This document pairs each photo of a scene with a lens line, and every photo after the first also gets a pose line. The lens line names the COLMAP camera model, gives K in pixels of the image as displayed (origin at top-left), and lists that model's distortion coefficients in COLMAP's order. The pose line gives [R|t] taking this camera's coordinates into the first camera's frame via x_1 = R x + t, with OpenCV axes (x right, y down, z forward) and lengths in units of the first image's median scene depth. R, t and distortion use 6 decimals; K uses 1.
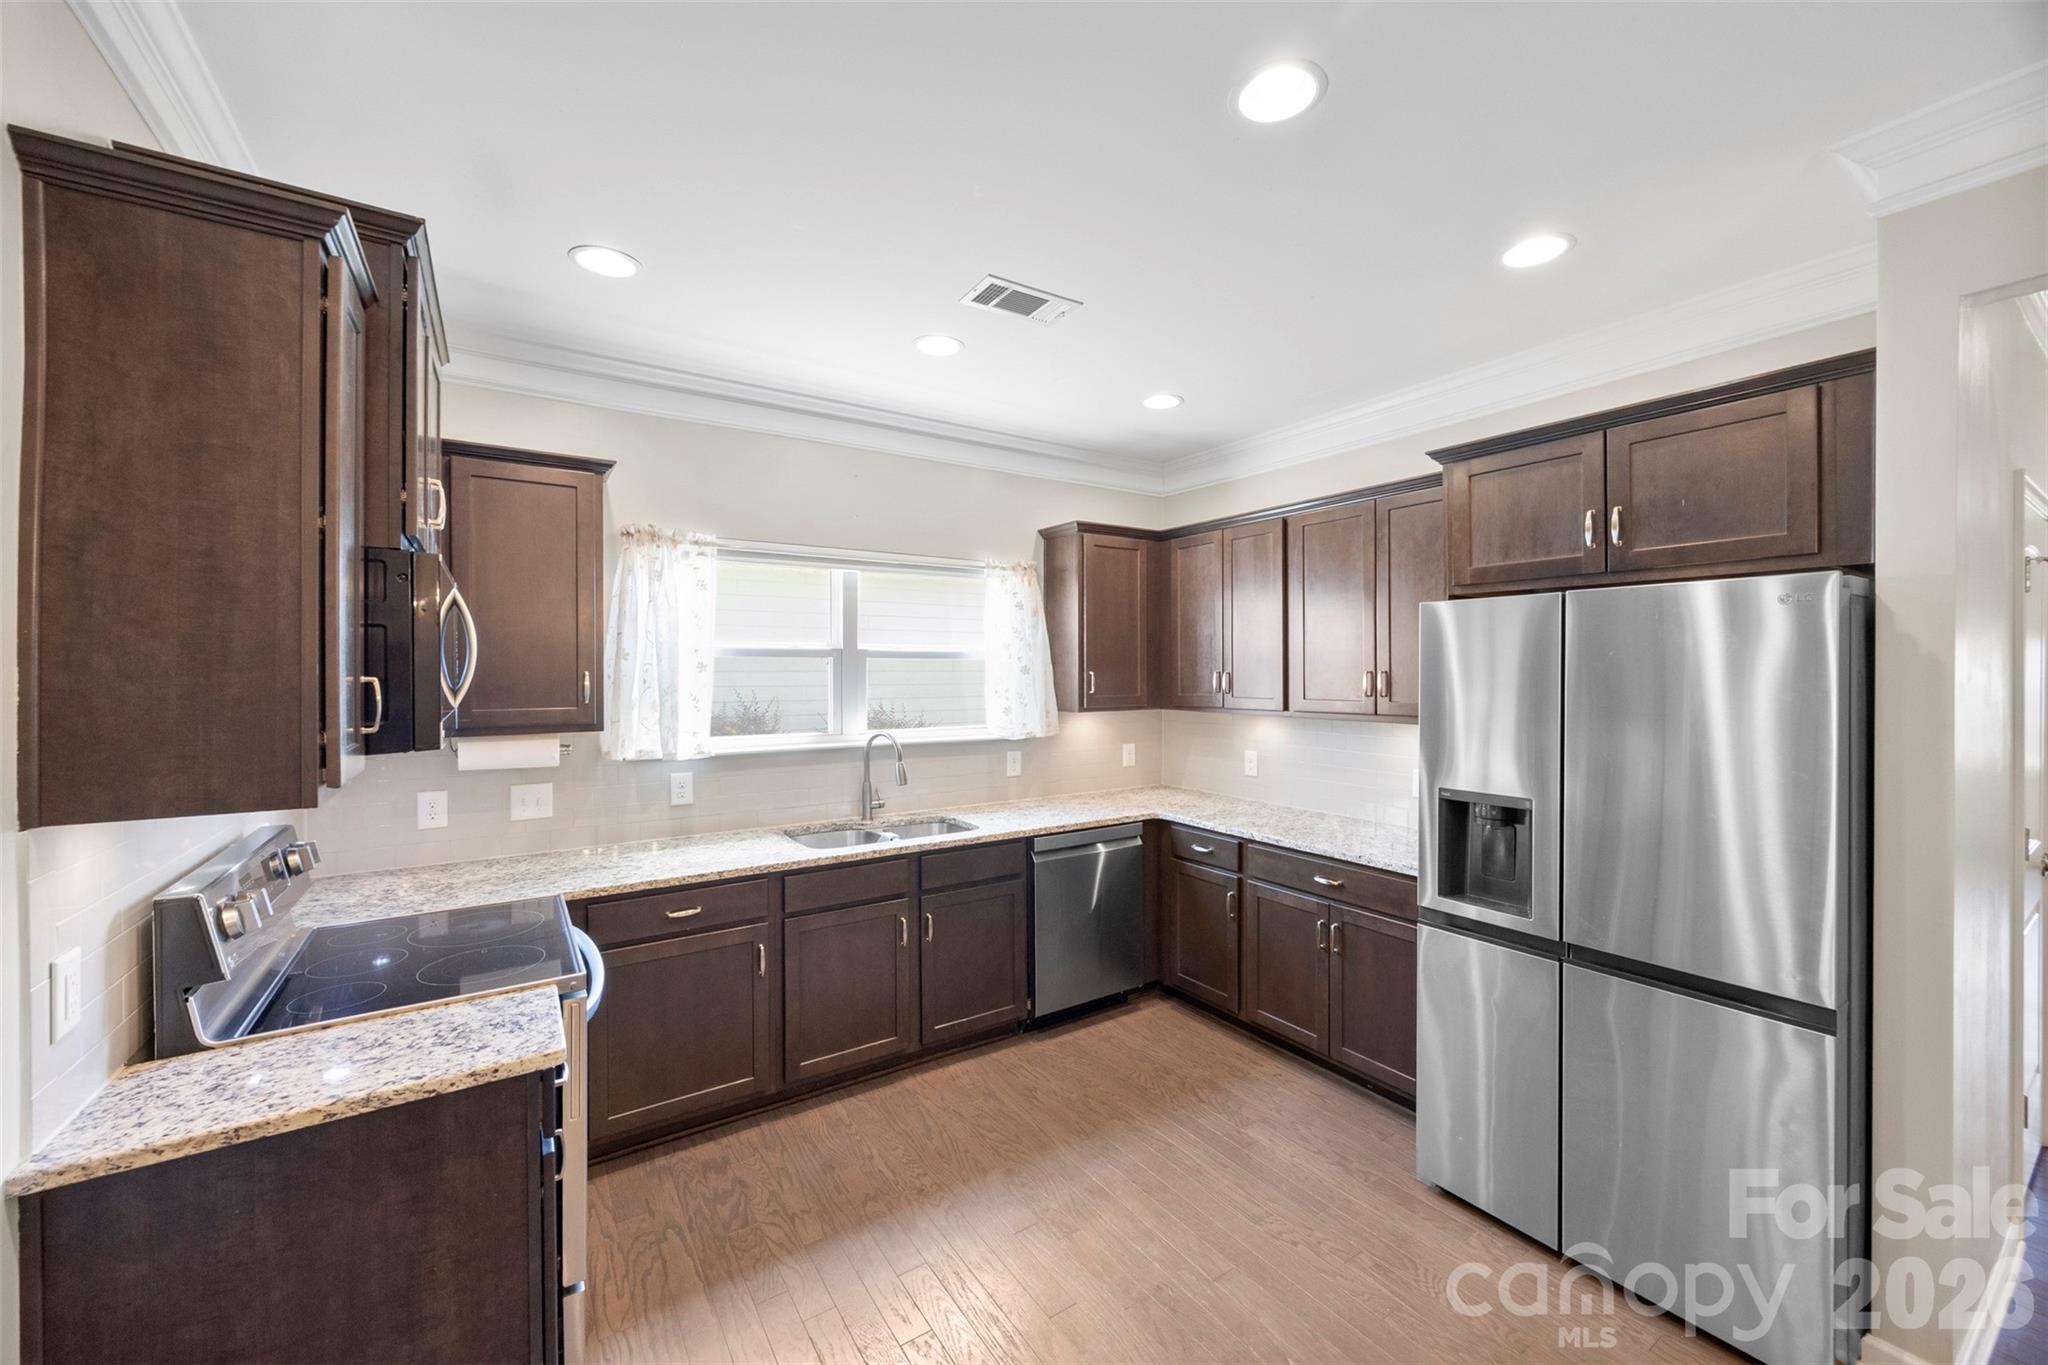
lens RADIAL K [[793.3, 0, 1022.8], [0, 793.3, 671.1], [0, 0, 1]] dist [-0.000280, 0.000015]
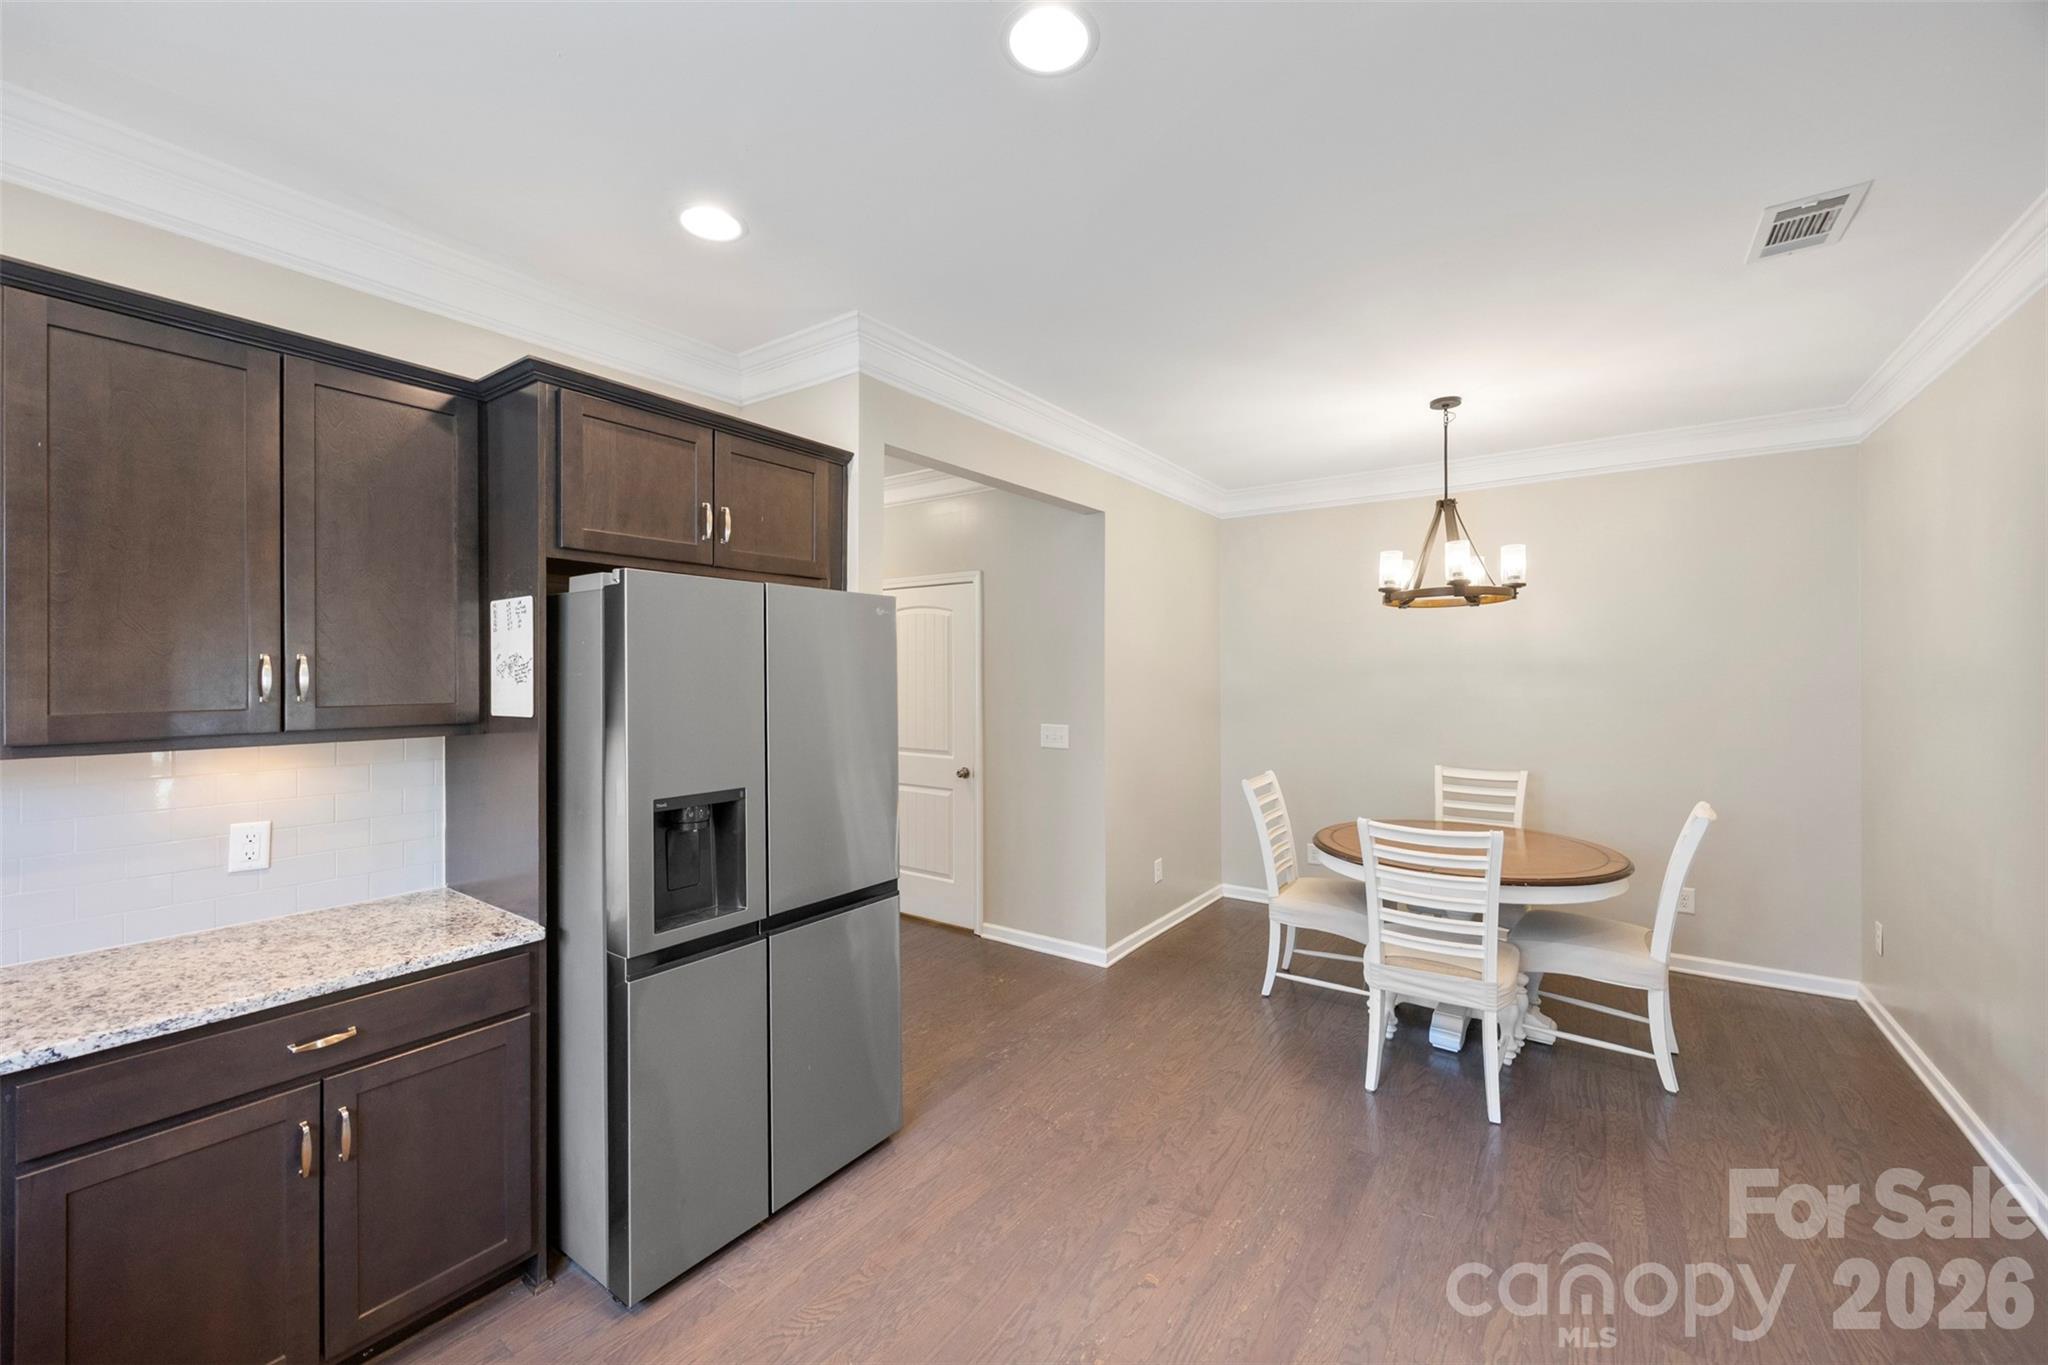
lens RADIAL K [[797.0, 0, 1030.5], [0, 797.0, 677.7], [0, 0, 1]] dist [0.000343, -0.000131]
pose [[-0.371176, 0.000534, 0.928562, -0.301509], [0.005108, 0.999986, 0.001467, 0.017756], [-0.928548, 0.005288, -0.371174, 0.756098]]
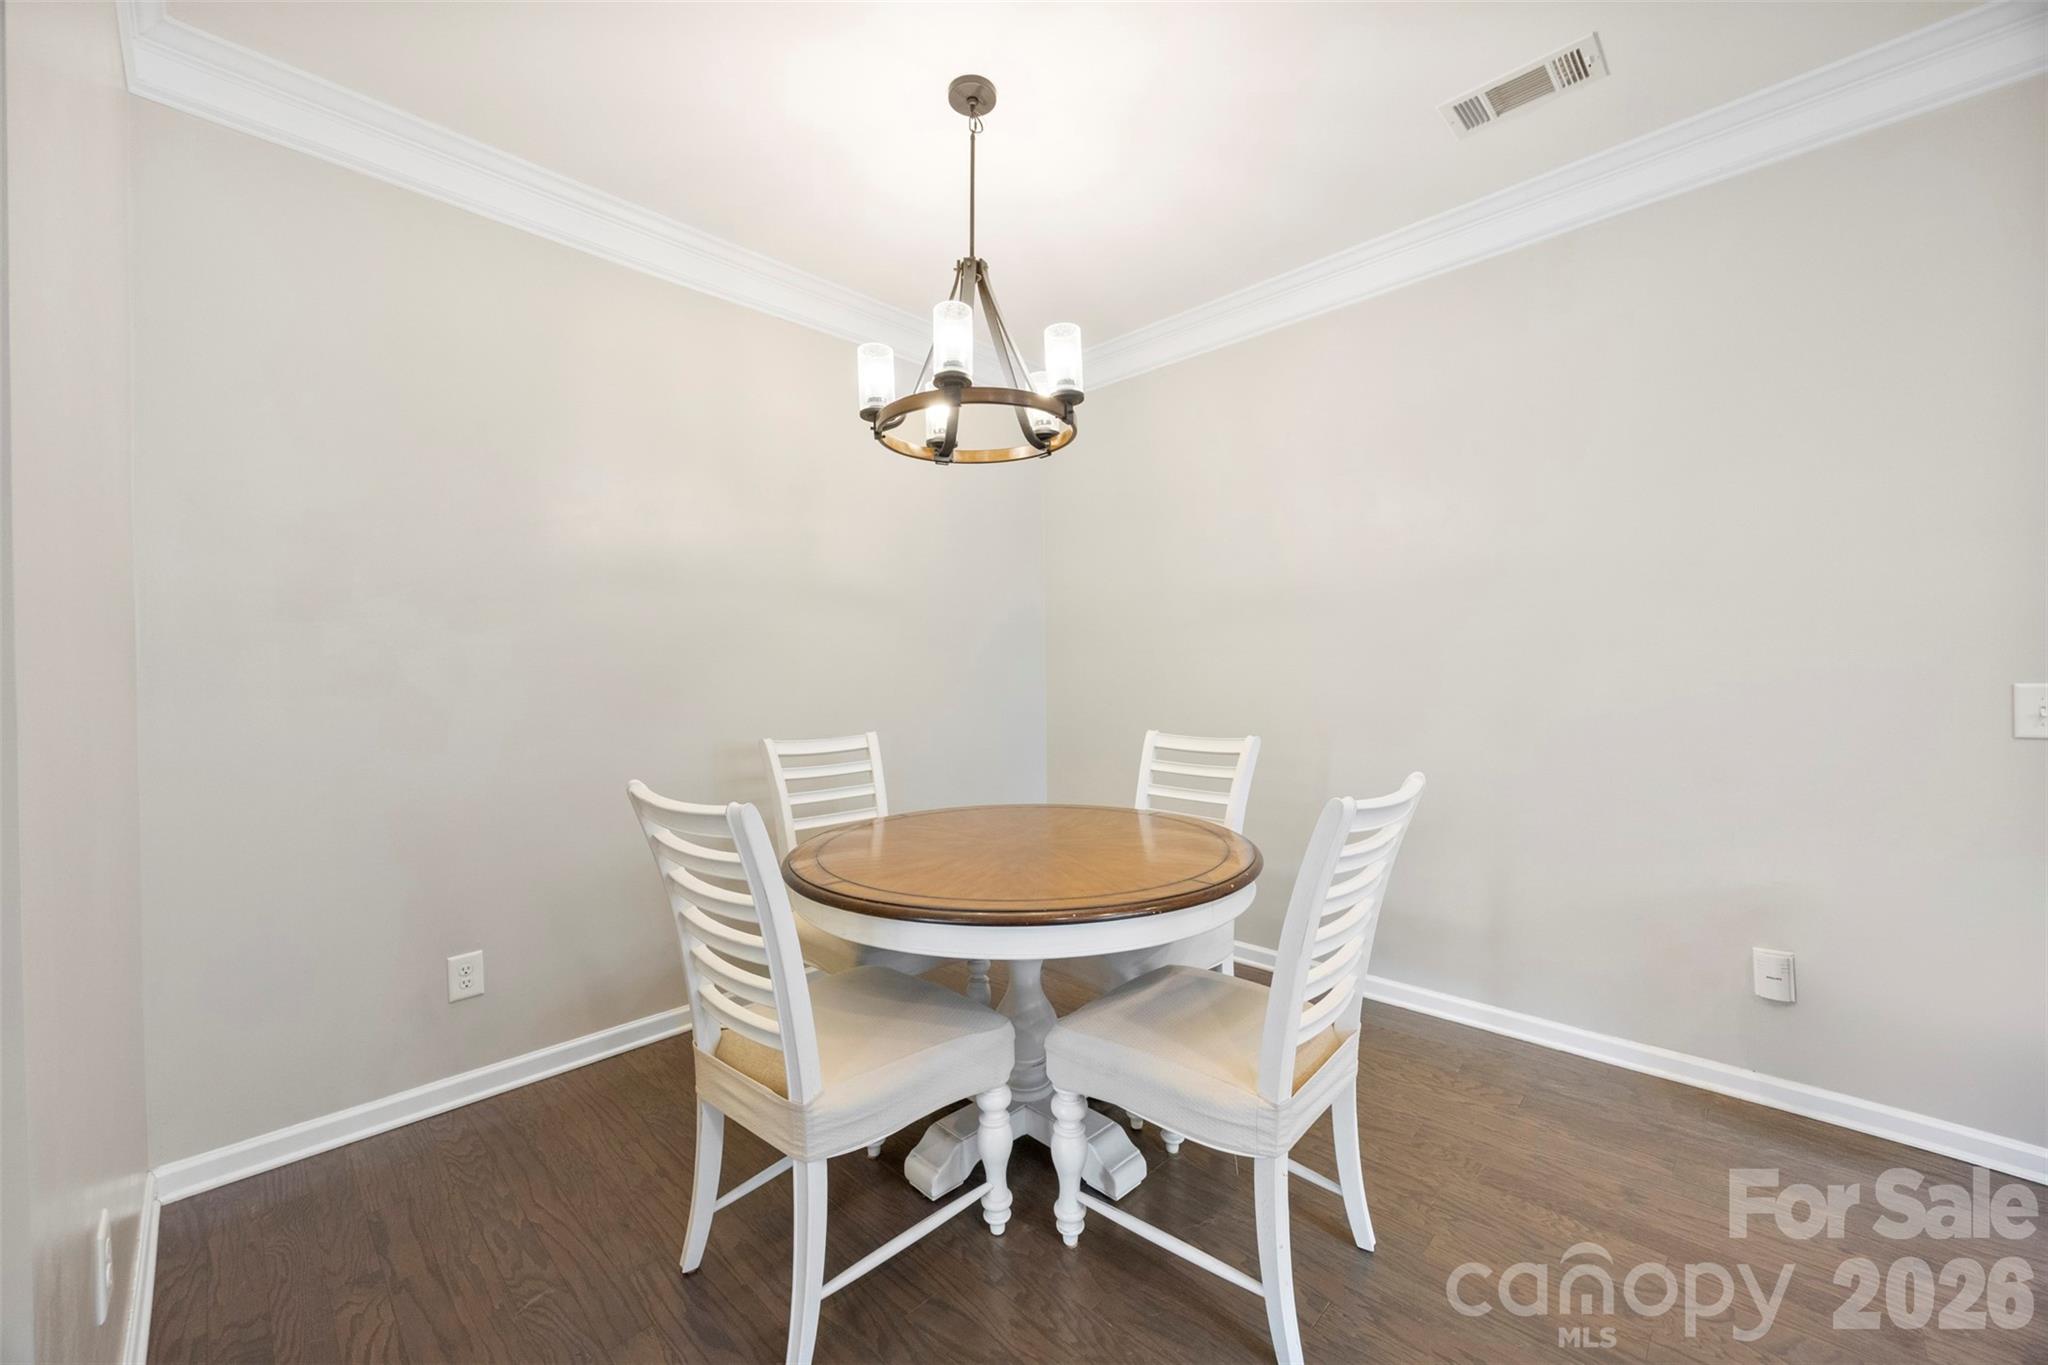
lens RADIAL K [[781.6, 0, 1024.0], [0, 781.6, 682.5], [0, 0, 1]] dist [0.000449, -0.000036]
pose [[-0.975496, 0.020478, -0.219061, 0.709181], [0.018895, 0.999778, 0.009320, 0.122011], [0.219204, 0.004952, -0.975667, 0.410314]]
